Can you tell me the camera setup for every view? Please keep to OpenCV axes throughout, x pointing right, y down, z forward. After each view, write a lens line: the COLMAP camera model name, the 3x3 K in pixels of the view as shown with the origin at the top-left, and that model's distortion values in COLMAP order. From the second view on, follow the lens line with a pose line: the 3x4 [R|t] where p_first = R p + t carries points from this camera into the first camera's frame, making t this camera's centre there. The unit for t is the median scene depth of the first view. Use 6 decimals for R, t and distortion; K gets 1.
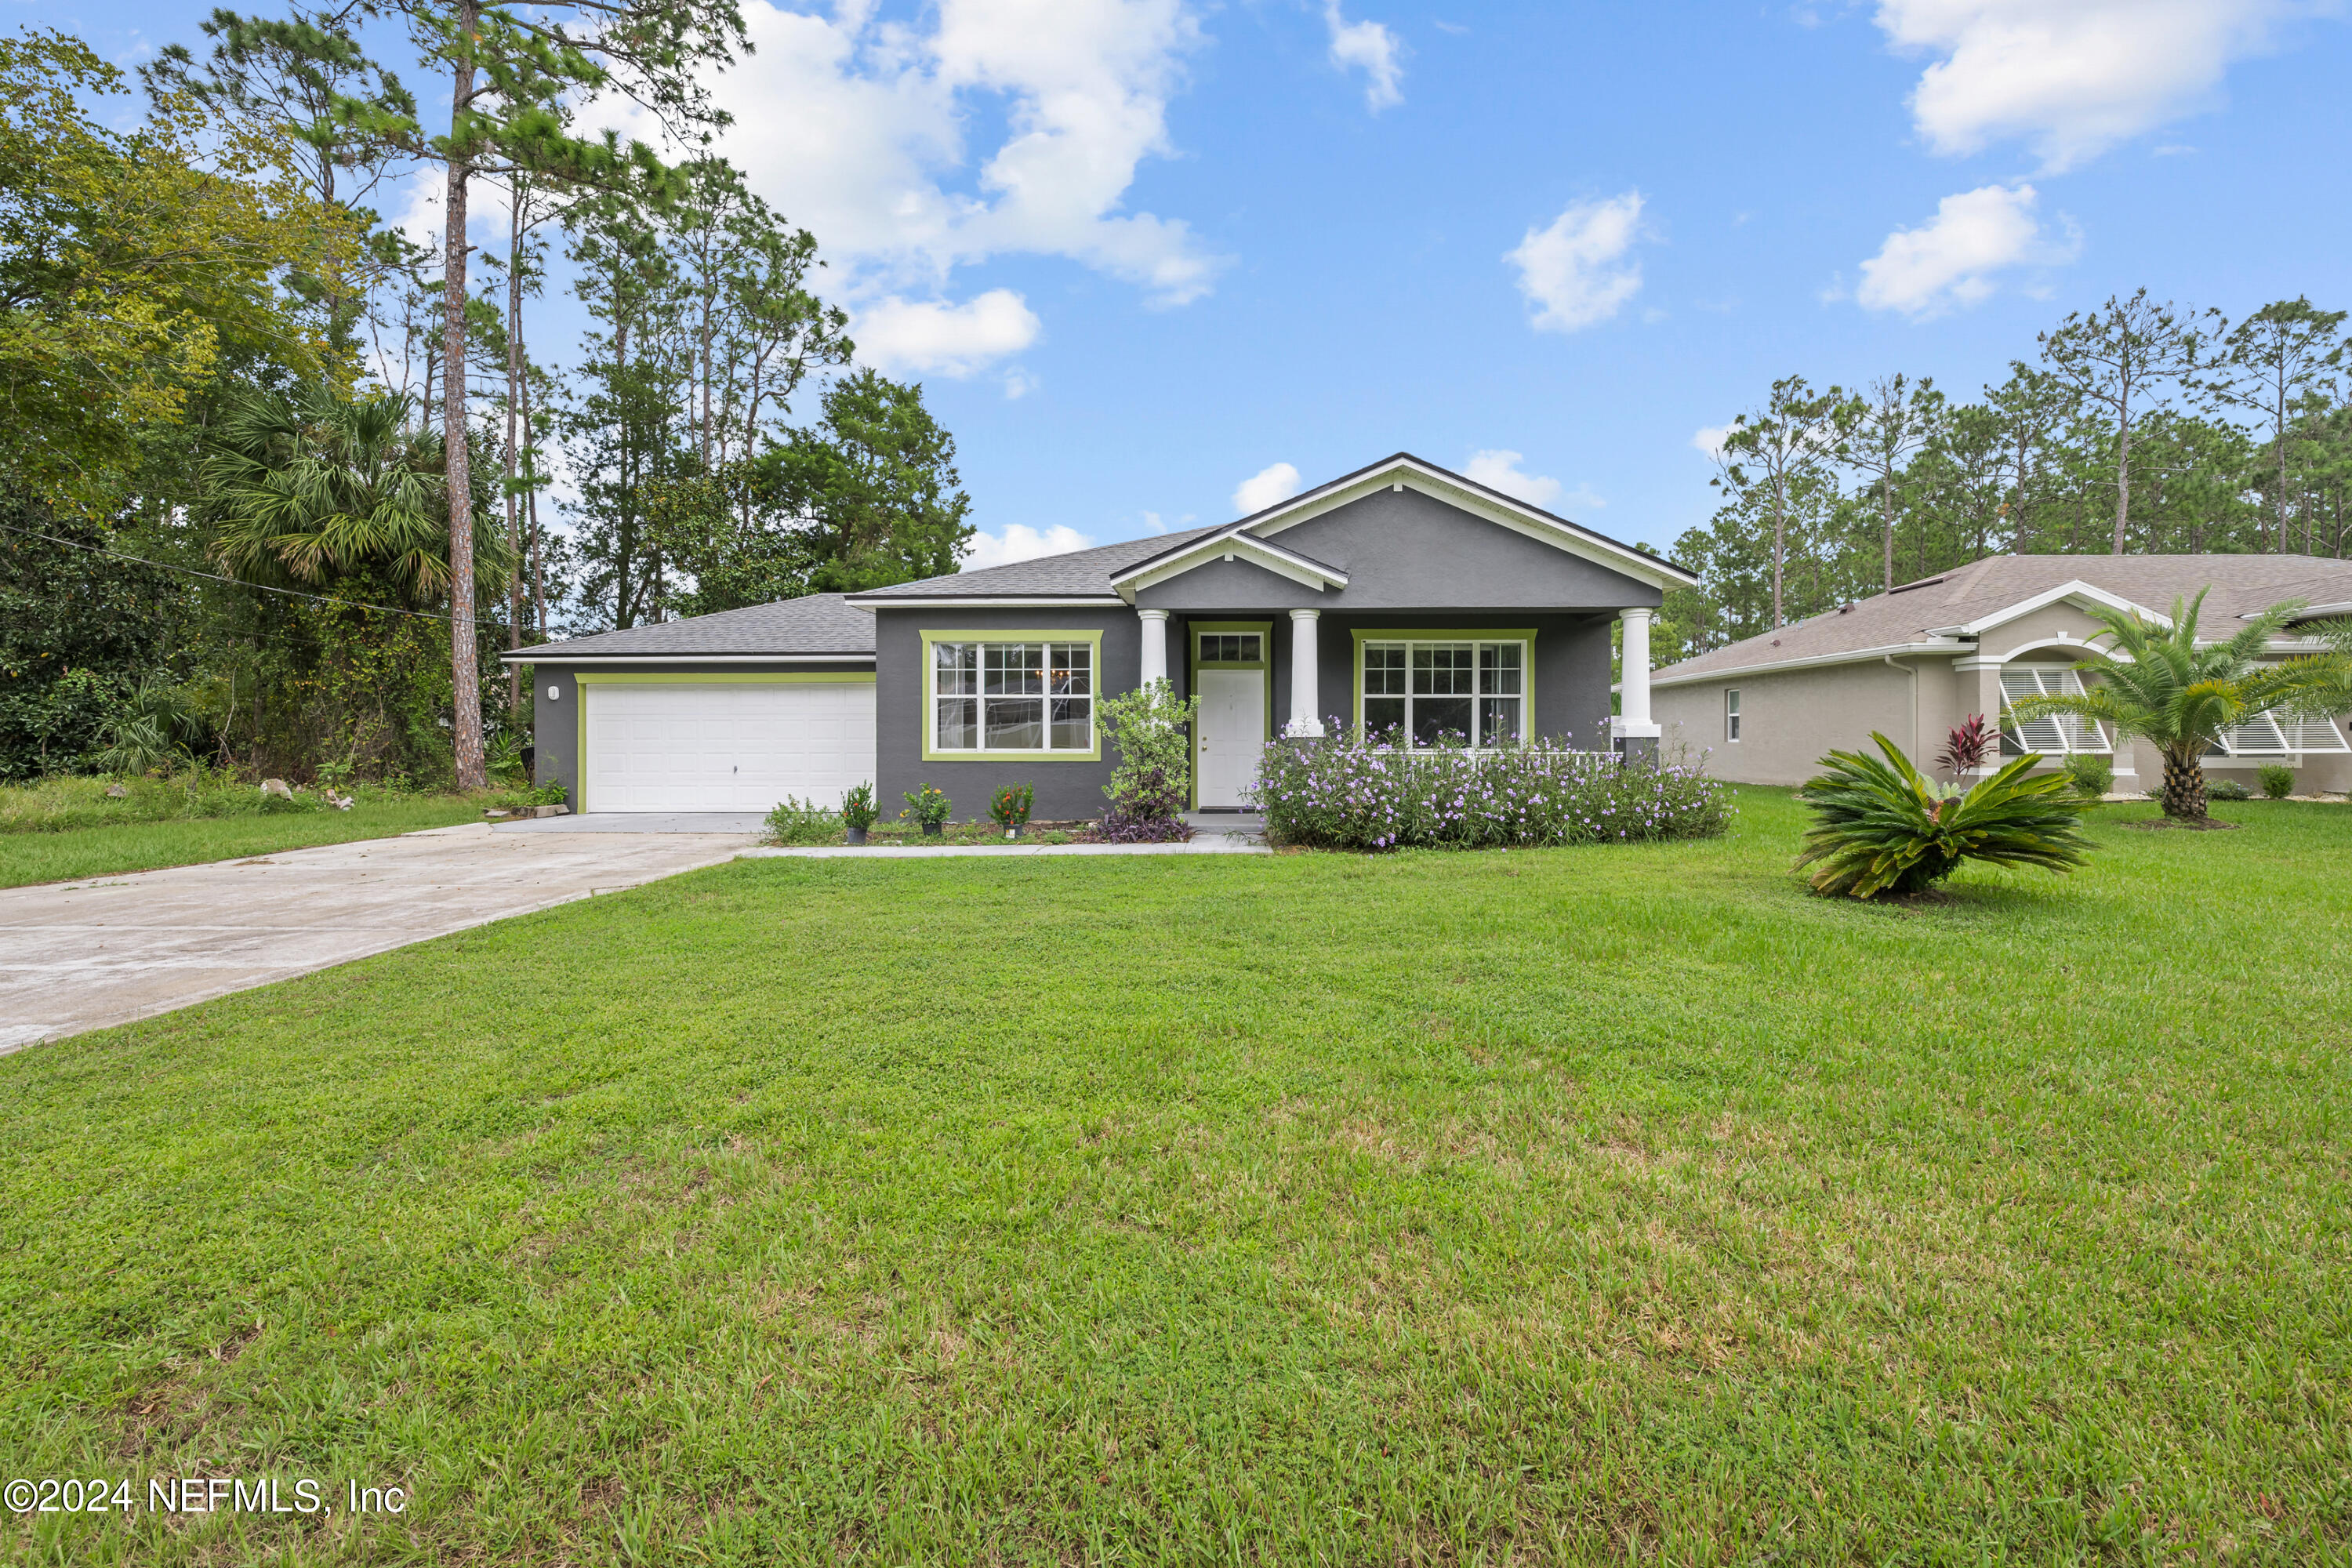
lens RADIAL K [[945.3, 0, 1215.2], [0, 945.3, 750.3], [0, 0, 1]] dist [-0.002612, 0.000209]
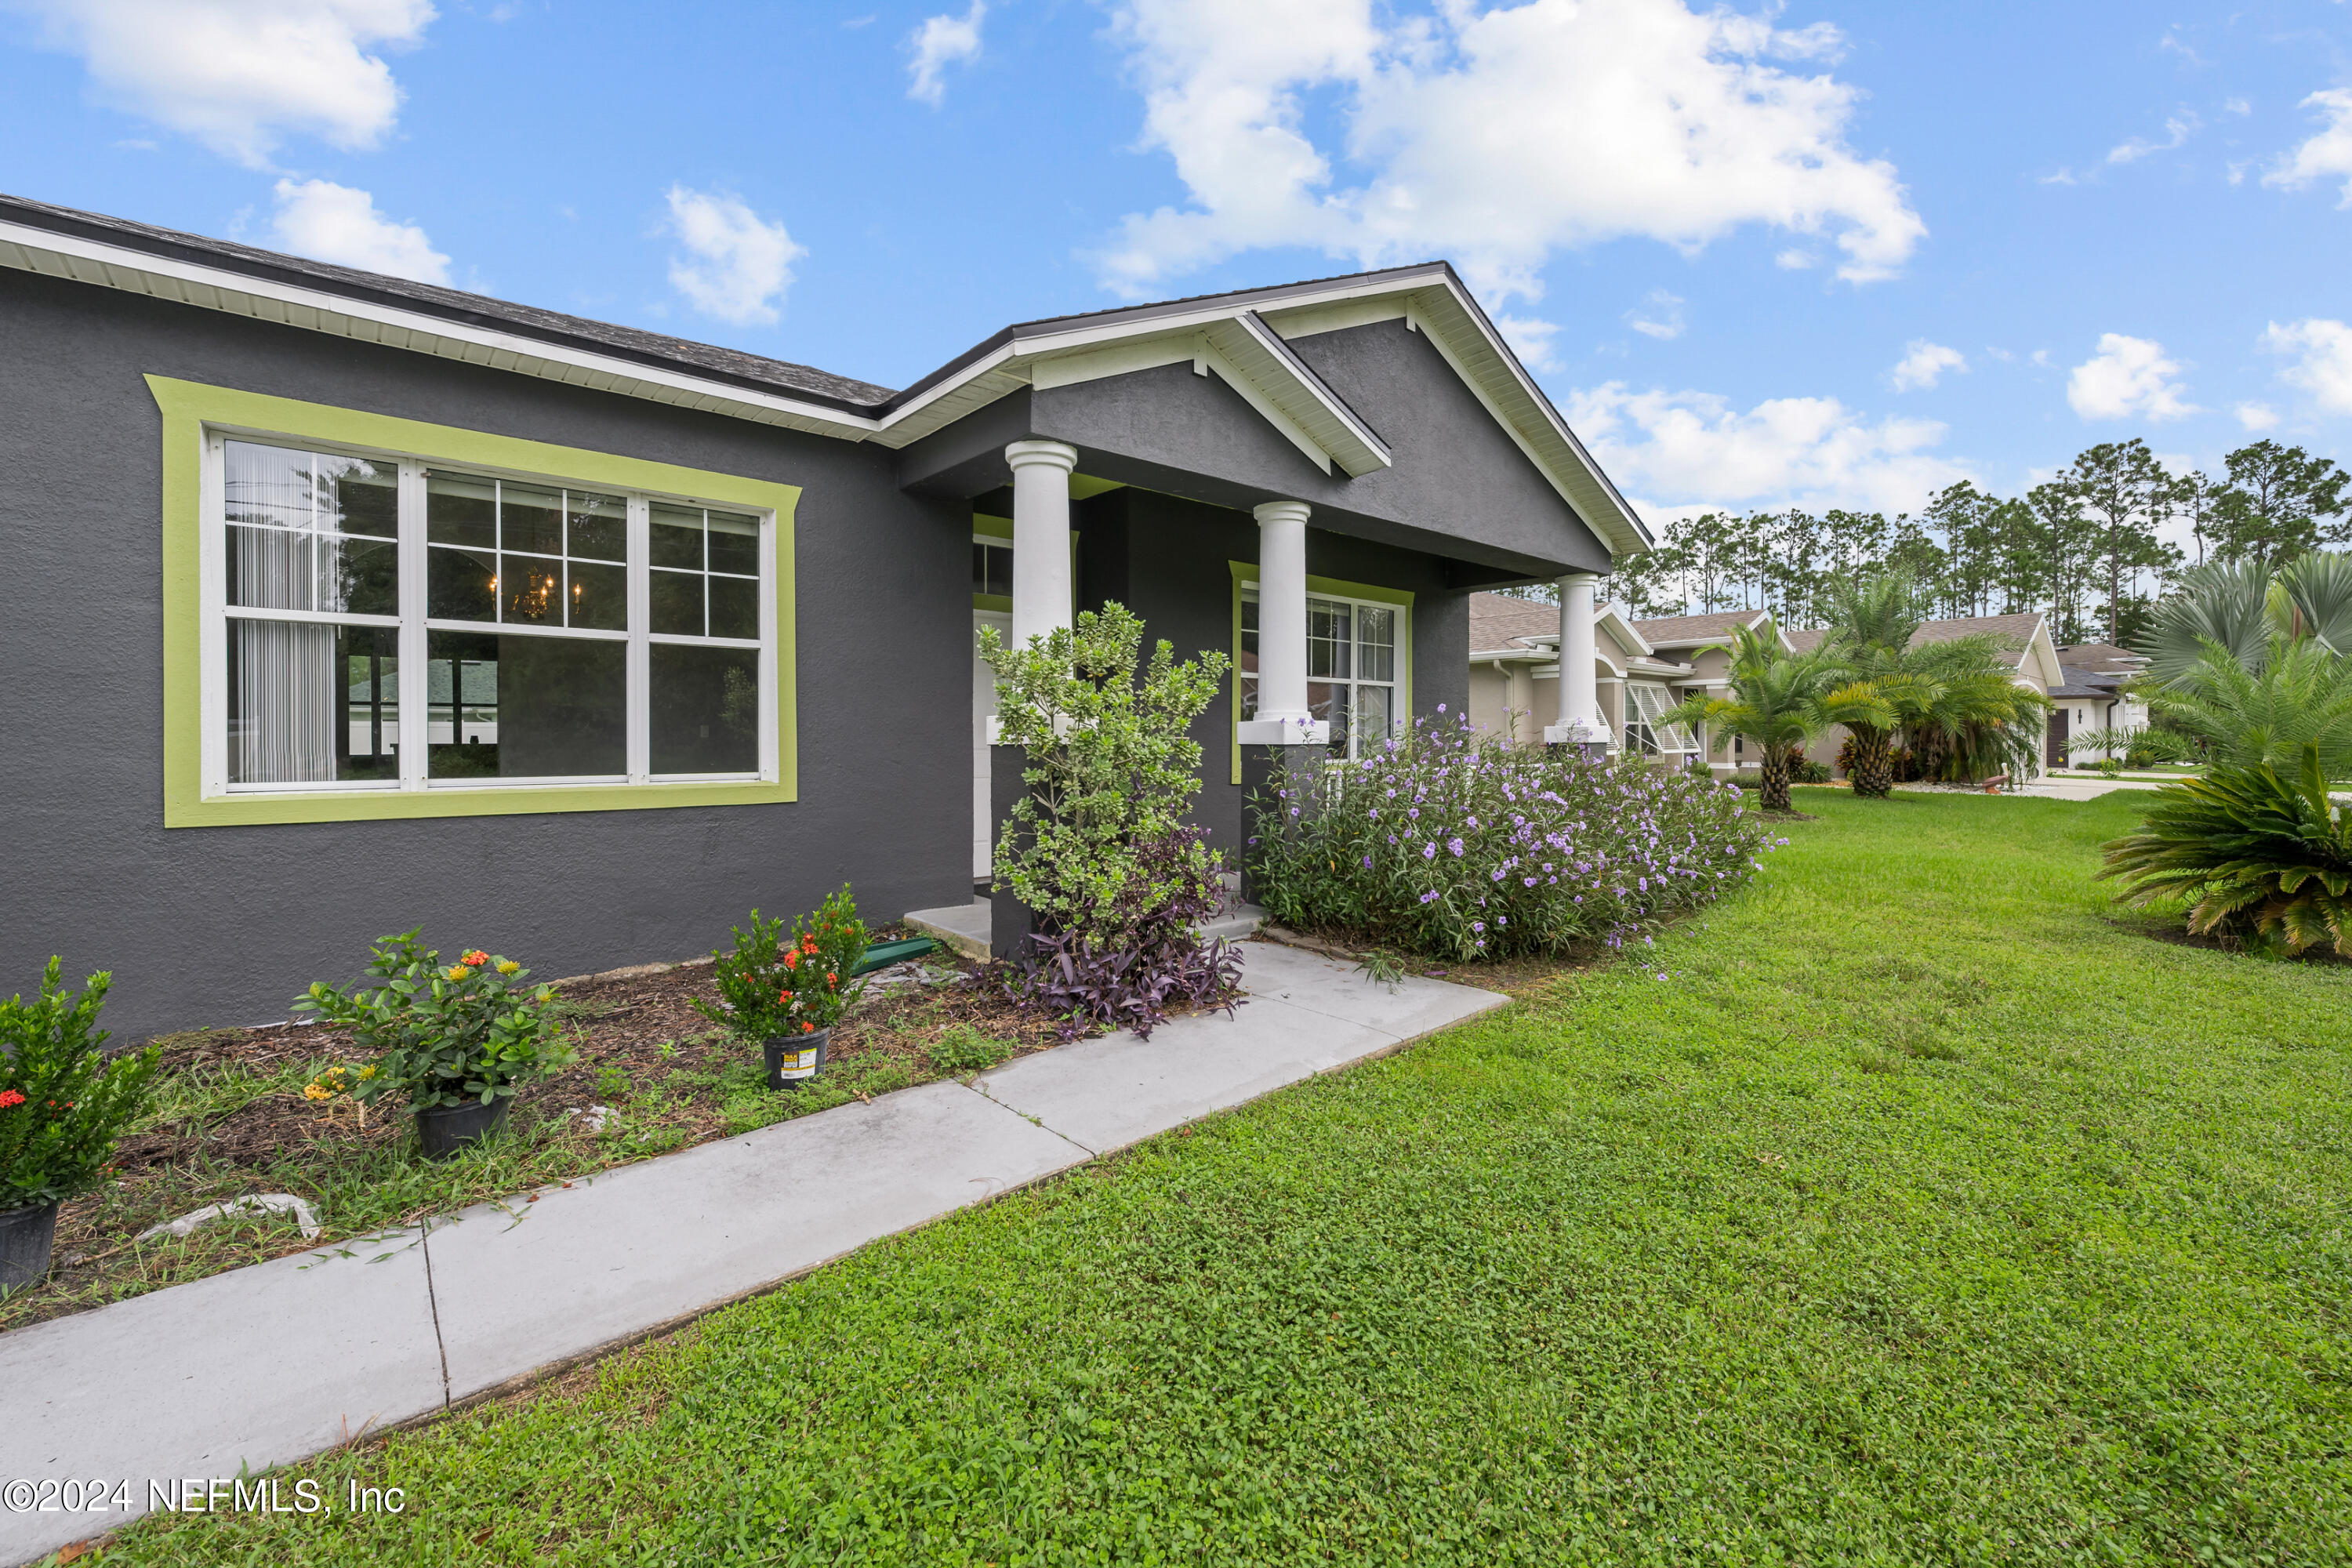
lens RADIAL K [[945.3, 0, 1156.9], [0, 945.3, 735.3], [0, 0, 1]] dist [-0.002612, 0.000209]
pose [[0.745918, 0.002558, 0.666033, -0.275249], [0.009155, 0.999859, -0.014094, -0.010368], [-0.665975, 0.016611, 0.745789, 0.573839]]
